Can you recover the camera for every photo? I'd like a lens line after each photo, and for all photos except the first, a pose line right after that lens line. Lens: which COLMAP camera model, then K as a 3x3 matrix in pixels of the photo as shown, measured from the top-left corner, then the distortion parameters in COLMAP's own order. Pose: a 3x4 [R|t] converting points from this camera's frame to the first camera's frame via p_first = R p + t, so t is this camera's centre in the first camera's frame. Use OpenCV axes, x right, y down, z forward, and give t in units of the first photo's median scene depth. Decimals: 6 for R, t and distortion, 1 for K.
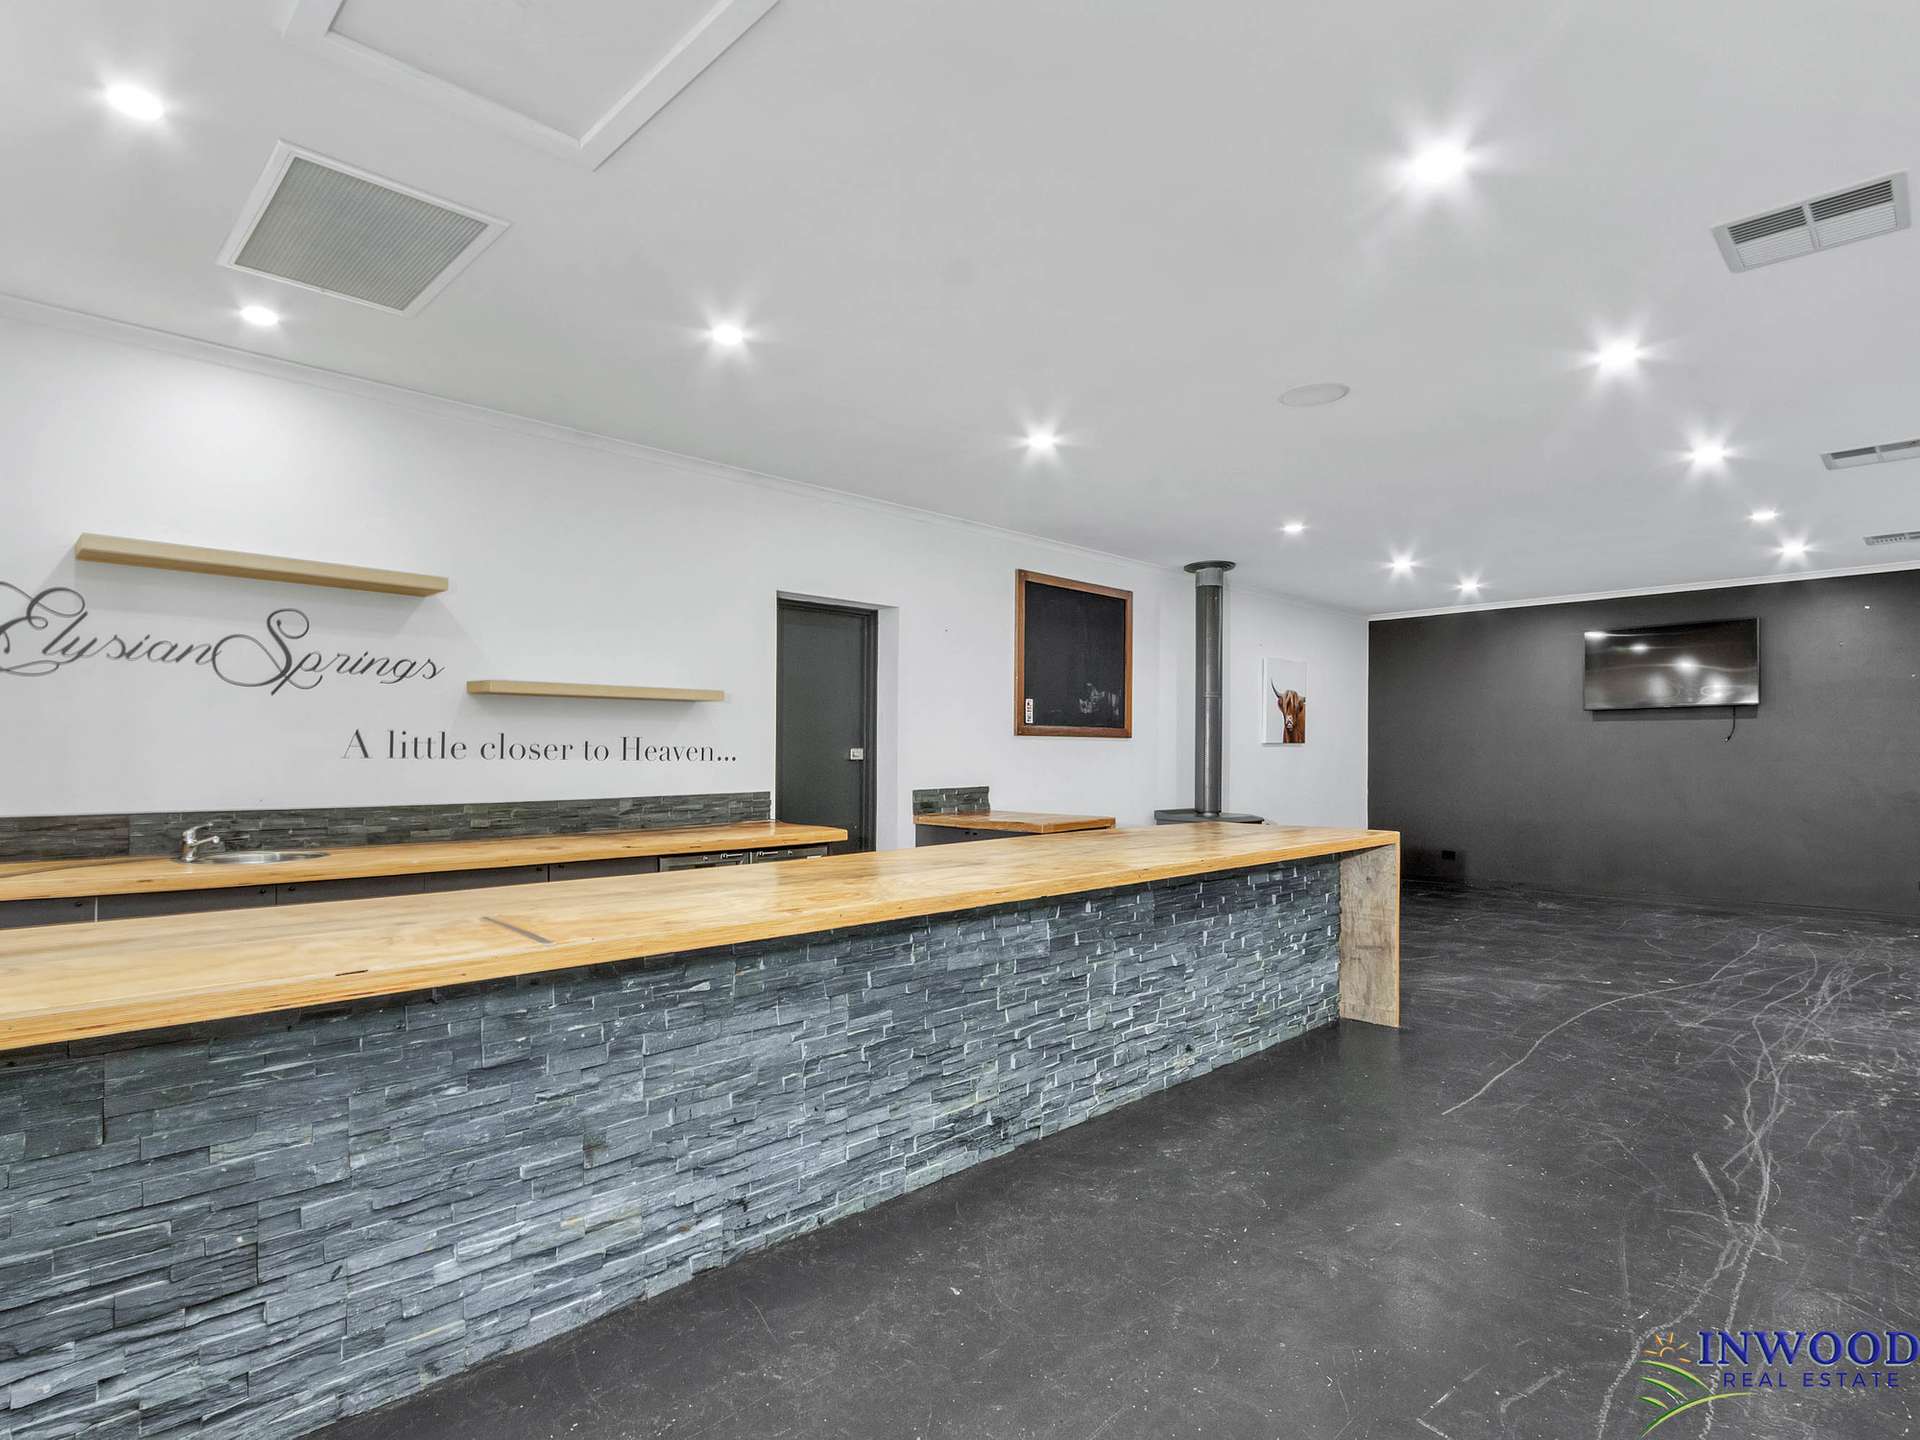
lens RADIAL K [[1007.8, 0, 951.4], [0, 1007.8, 726.0], [0, 0, 1]] dist [0.011847, -0.001780]
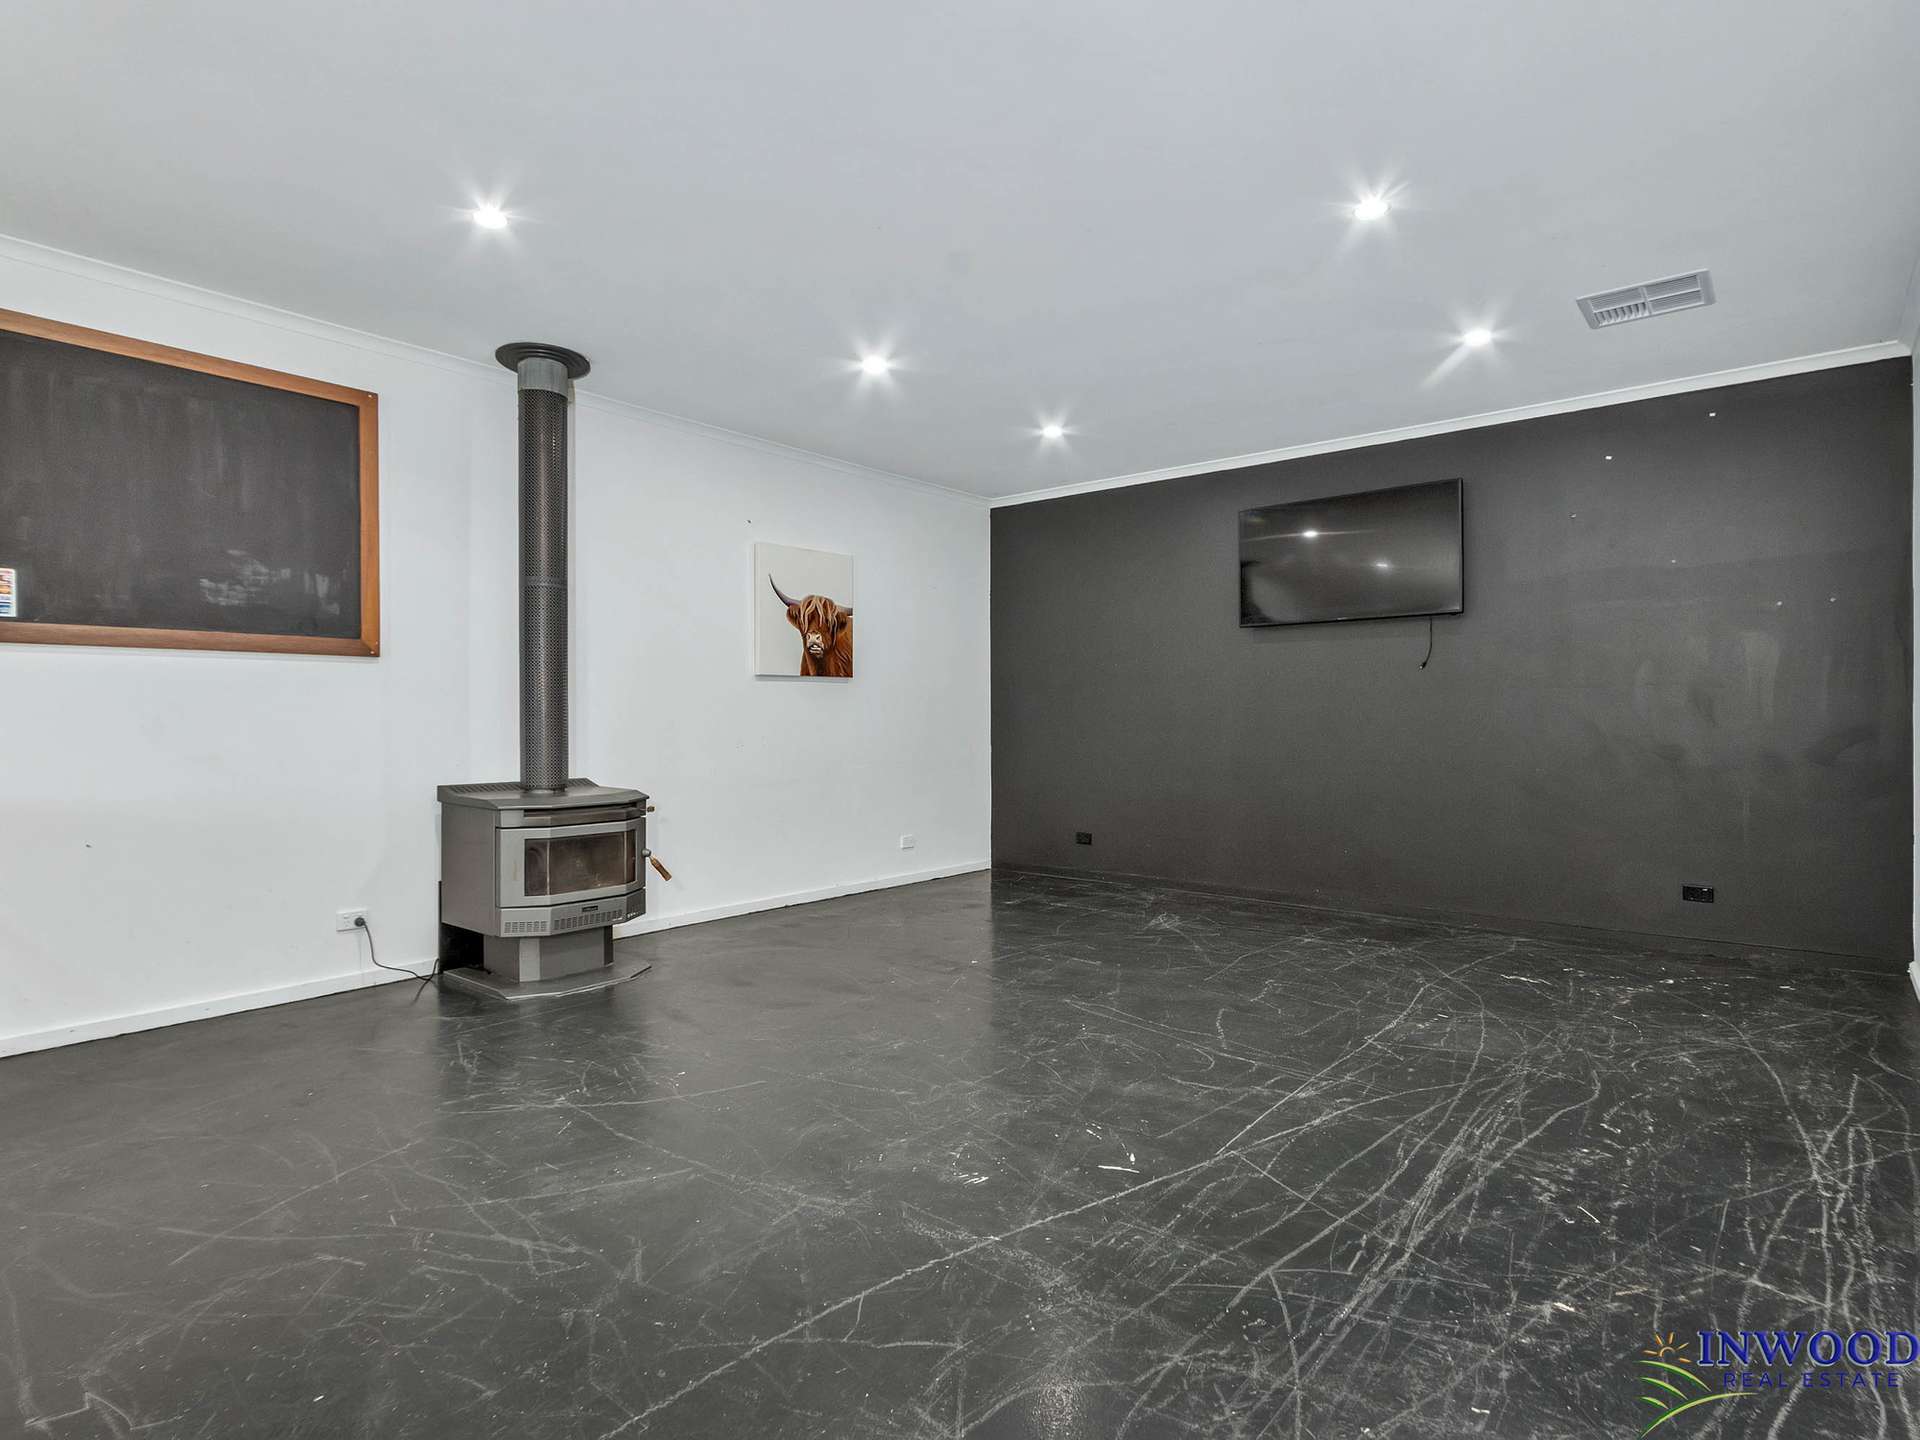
lens RADIAL K [[1007.8, 0, 941.9], [0, 1007.8, 717.6], [0, 0, 1]] dist [0.011847, -0.001780]
pose [[0.996515, 0.001029, 0.083407, 0.461845], [-0.004101, 0.999319, 0.036662, 0.024669], [-0.083313, -0.036876, 0.995841, 0.434941]]
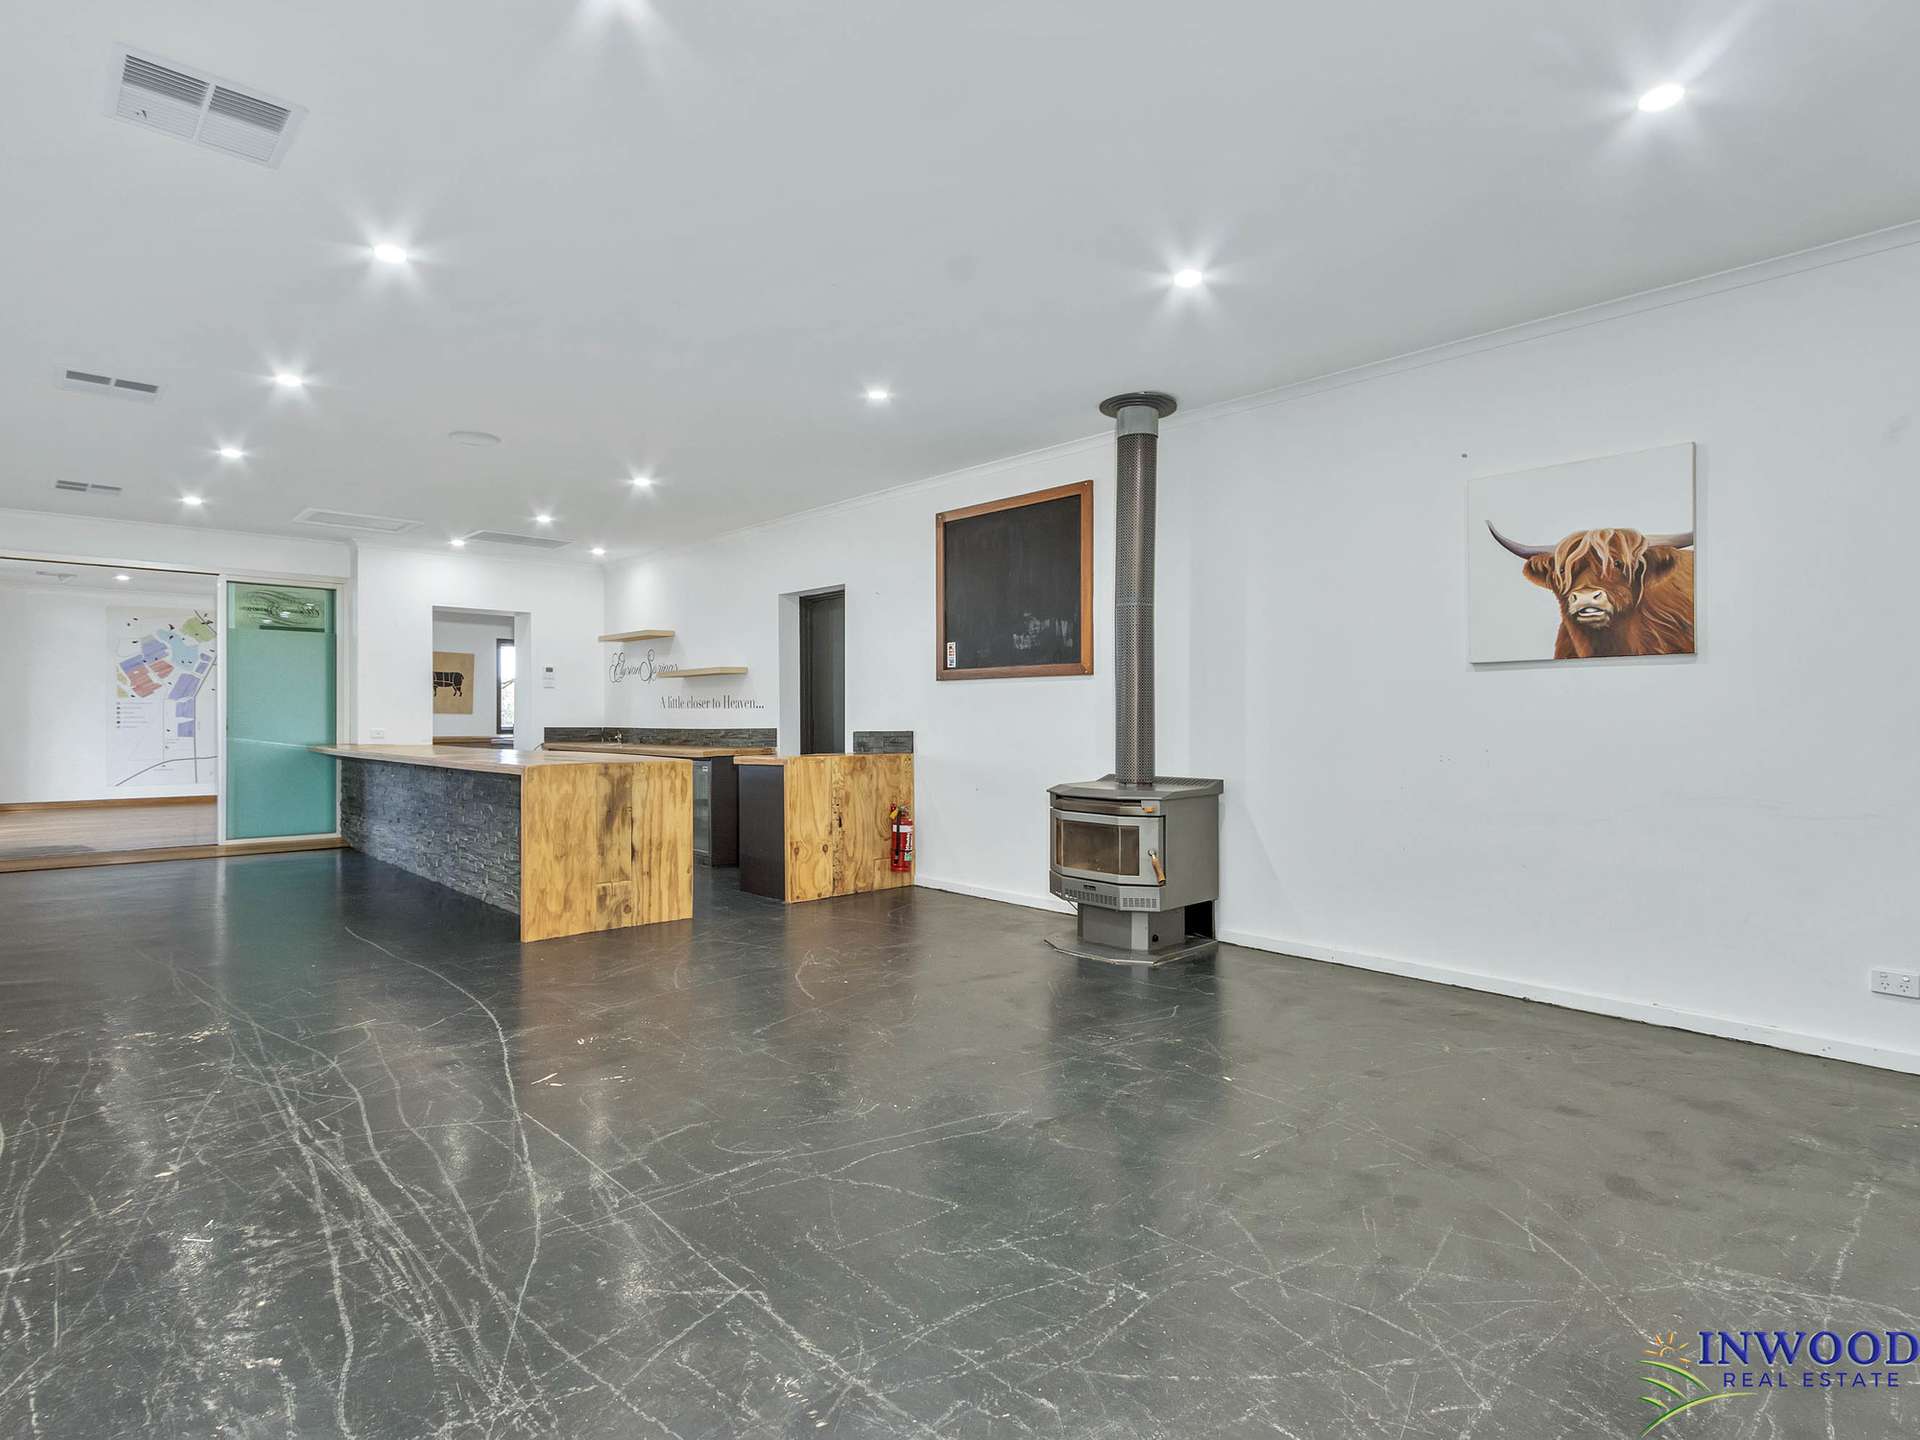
lens RADIAL K [[1007.8, 0, 942.3], [0, 1007.8, 718.3], [0, 0, 1]] dist [0.011847, -0.001780]
pose [[-0.045918, 0.003095, -0.998940, 0.977106], [0.033481, 0.999438, 0.001558, 0.041137], [0.998384, -0.033374, -0.045995, 0.963732]]
